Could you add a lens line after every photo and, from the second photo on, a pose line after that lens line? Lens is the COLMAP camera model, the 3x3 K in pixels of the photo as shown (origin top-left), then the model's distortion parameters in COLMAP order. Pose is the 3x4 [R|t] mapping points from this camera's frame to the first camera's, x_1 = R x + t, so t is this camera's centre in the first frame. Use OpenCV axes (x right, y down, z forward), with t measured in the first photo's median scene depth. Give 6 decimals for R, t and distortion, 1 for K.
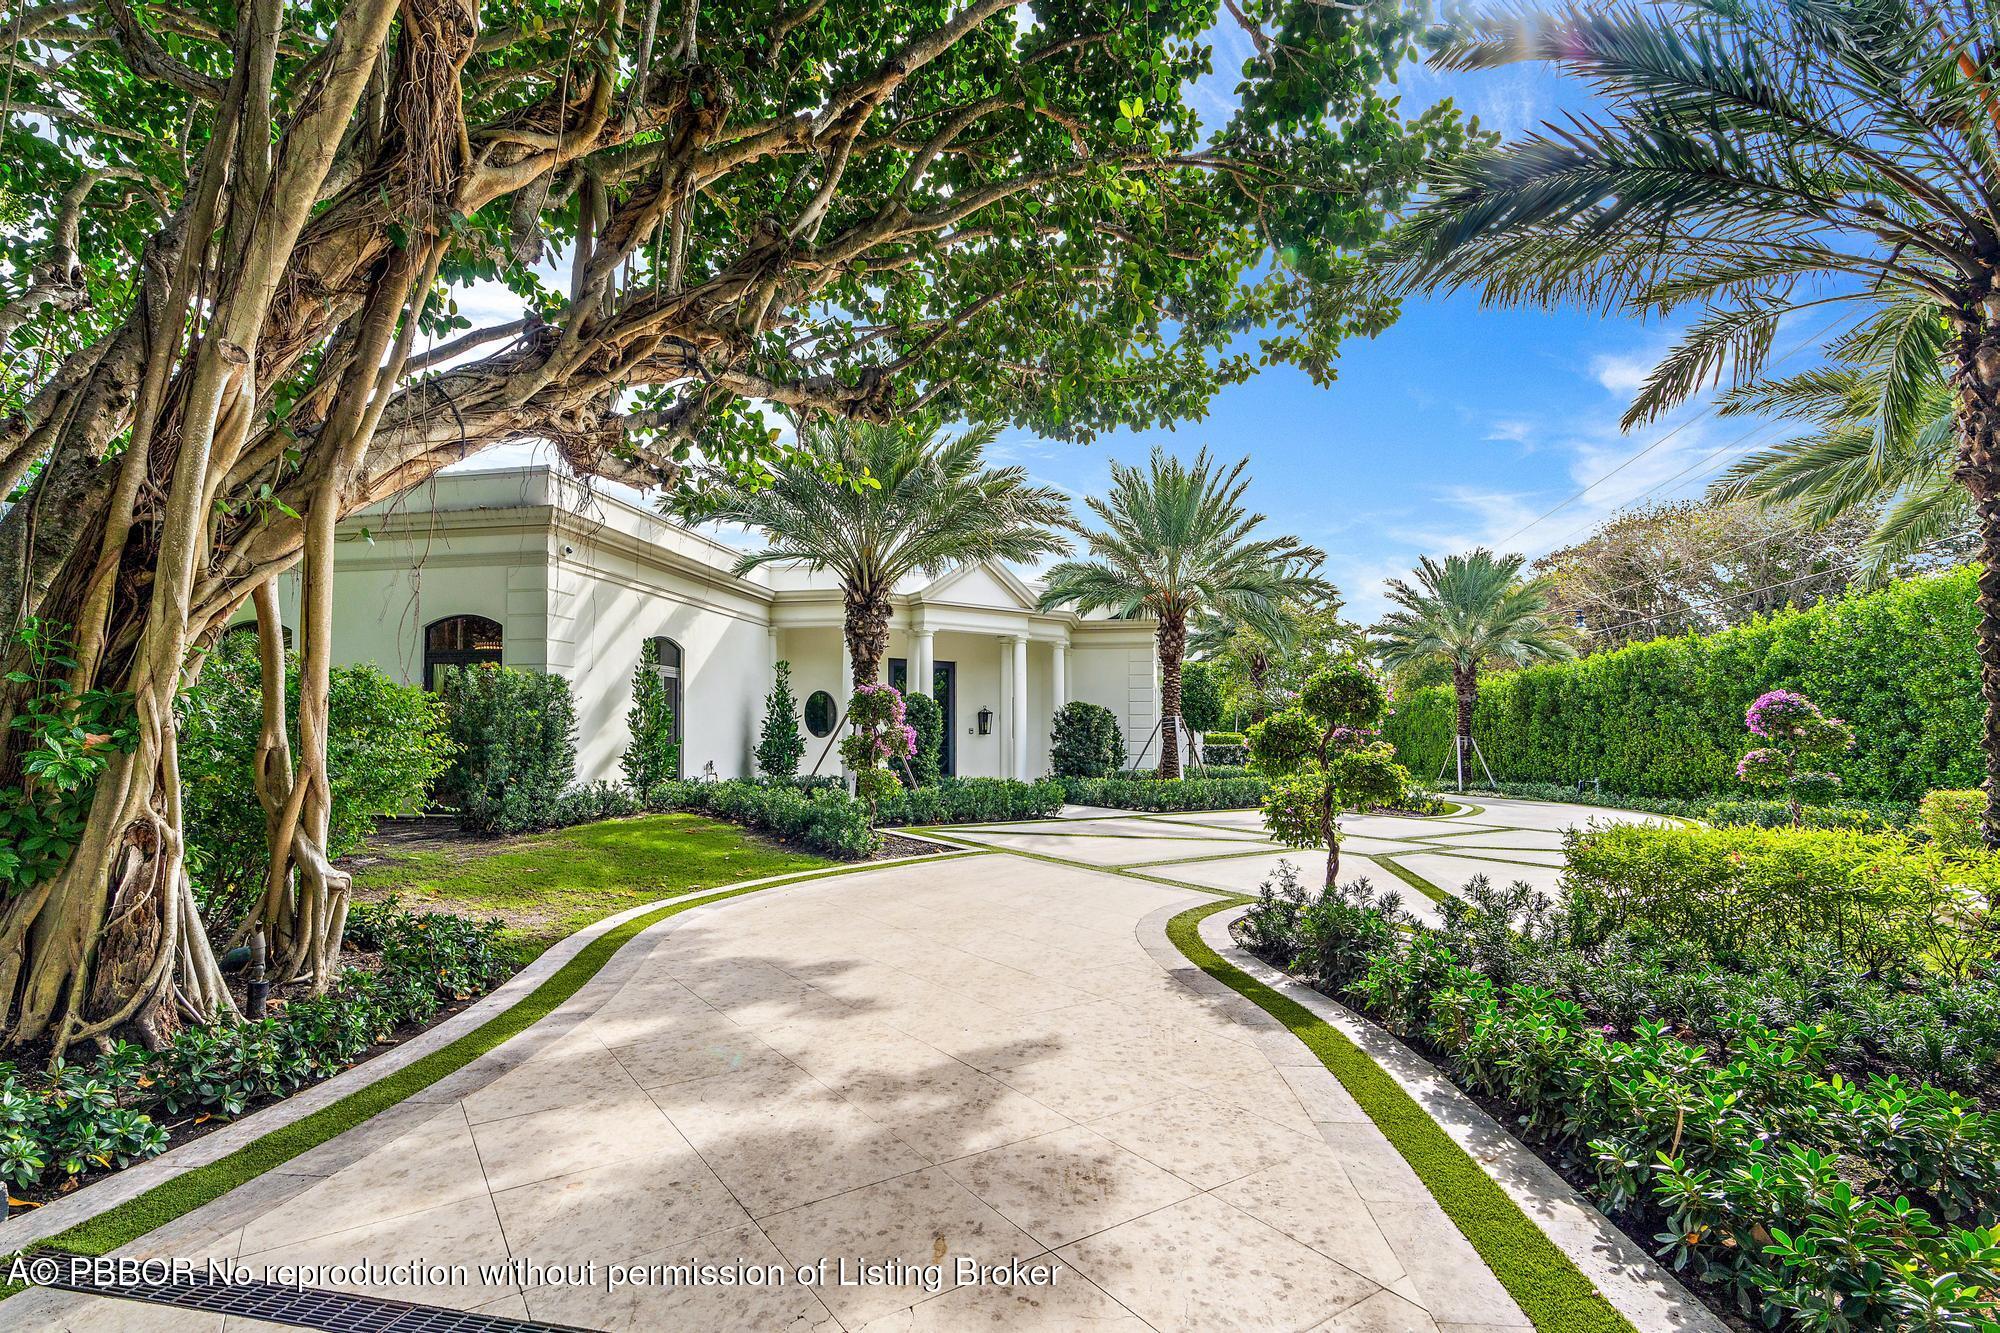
lens RADIAL K [[903.1, 0, 993.6], [0, 903.1, 654.7], [0, 0, 1]] dist [-0.003808, 0.000256]
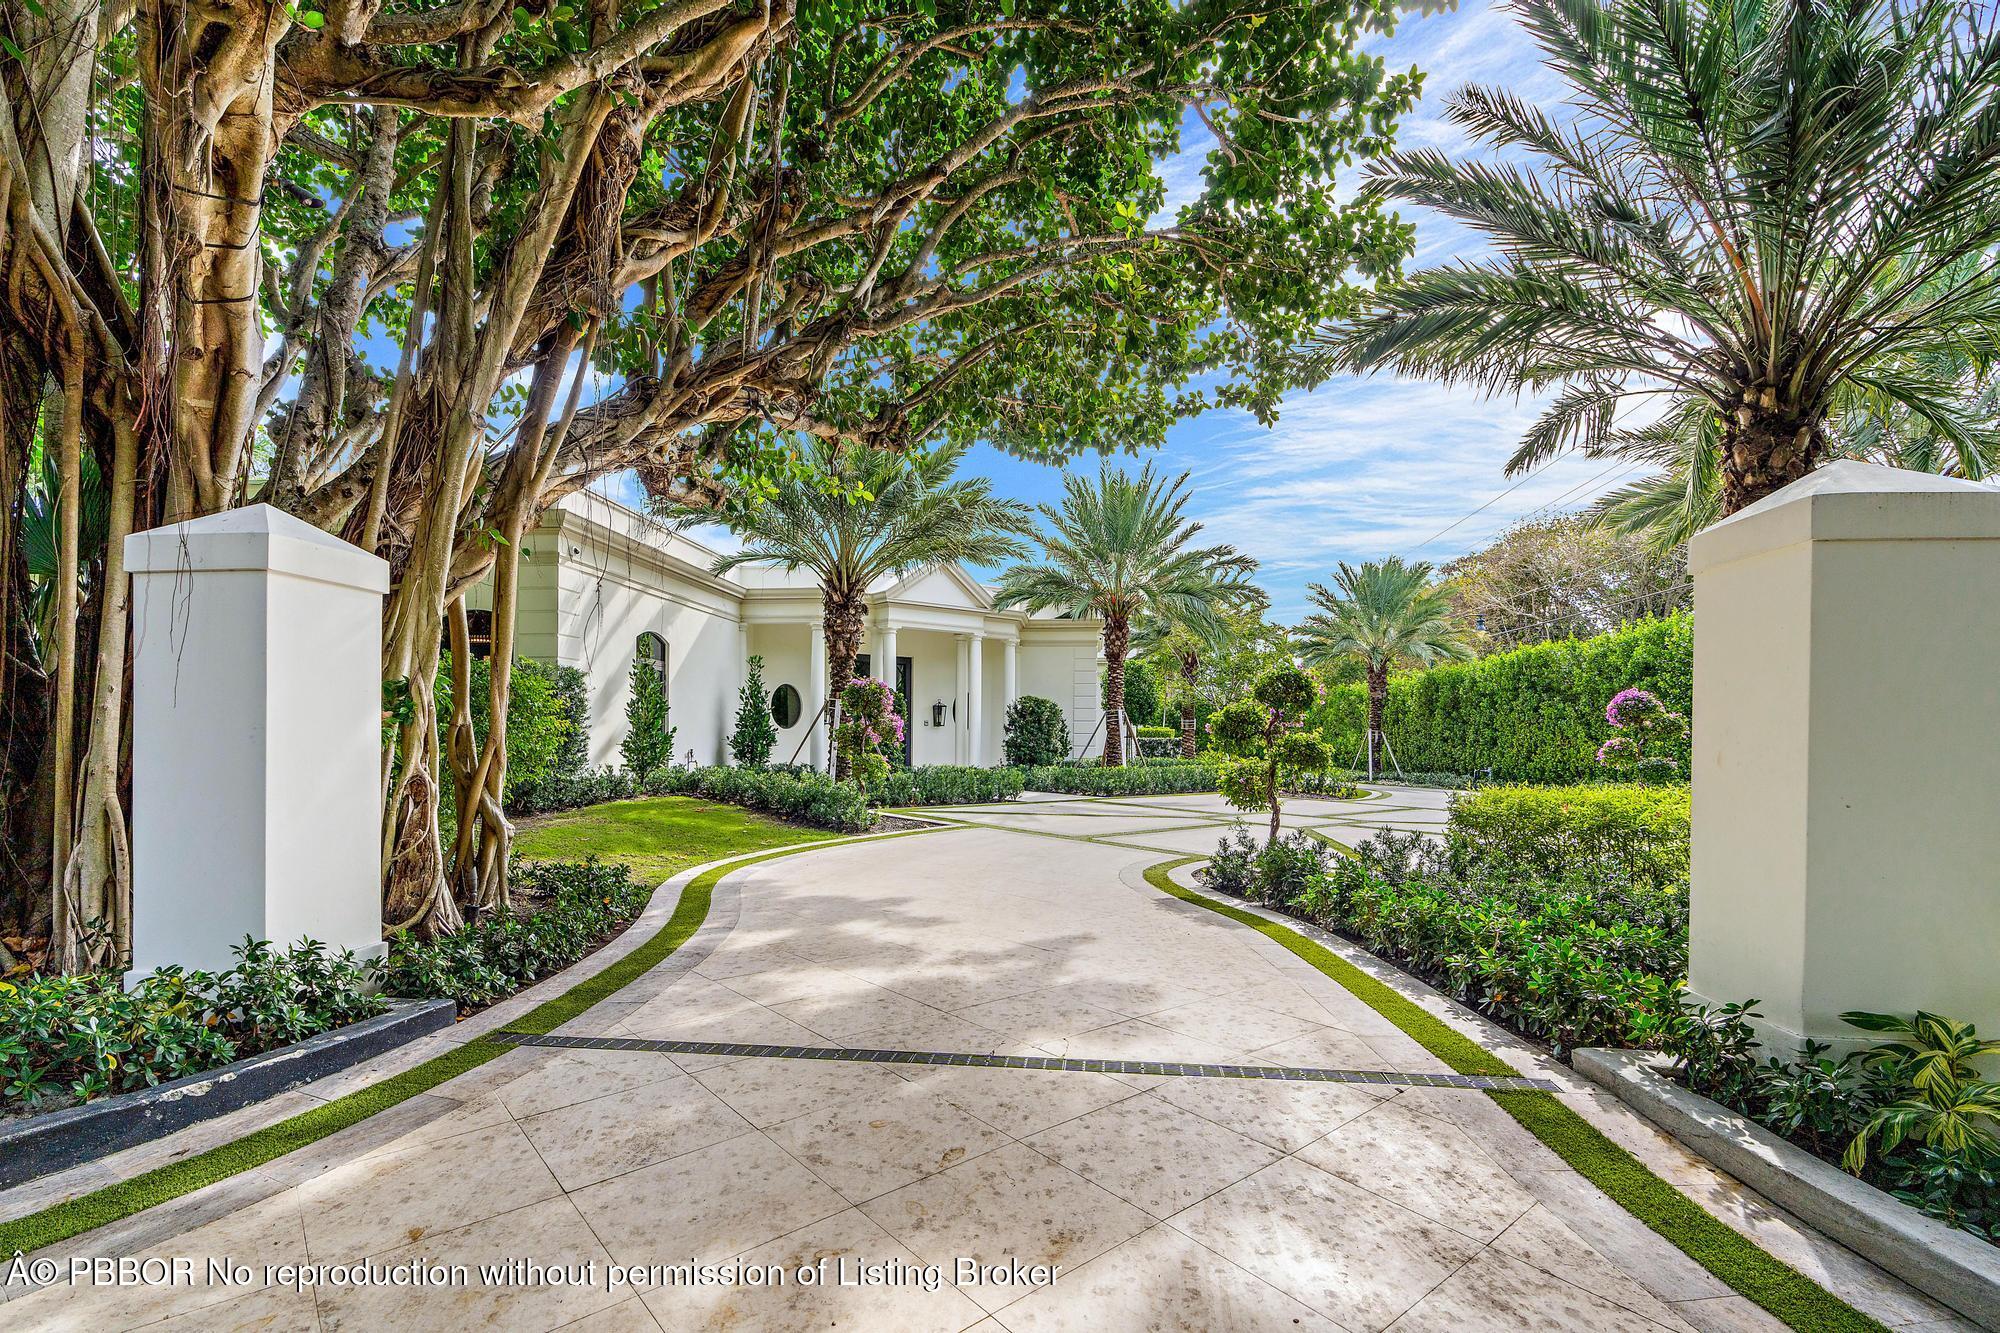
lens RADIAL K [[916.5, 0, 993.0], [0, 916.5, 676.0], [0, 0, 1]] dist [-0.008112, 0.000136]
pose [[0.996408, 0.007201, 0.084380, -0.076986], [-0.009625, 0.999551, 0.028363, -0.003292], [-0.084138, -0.029073, 0.996030, -0.144140]]
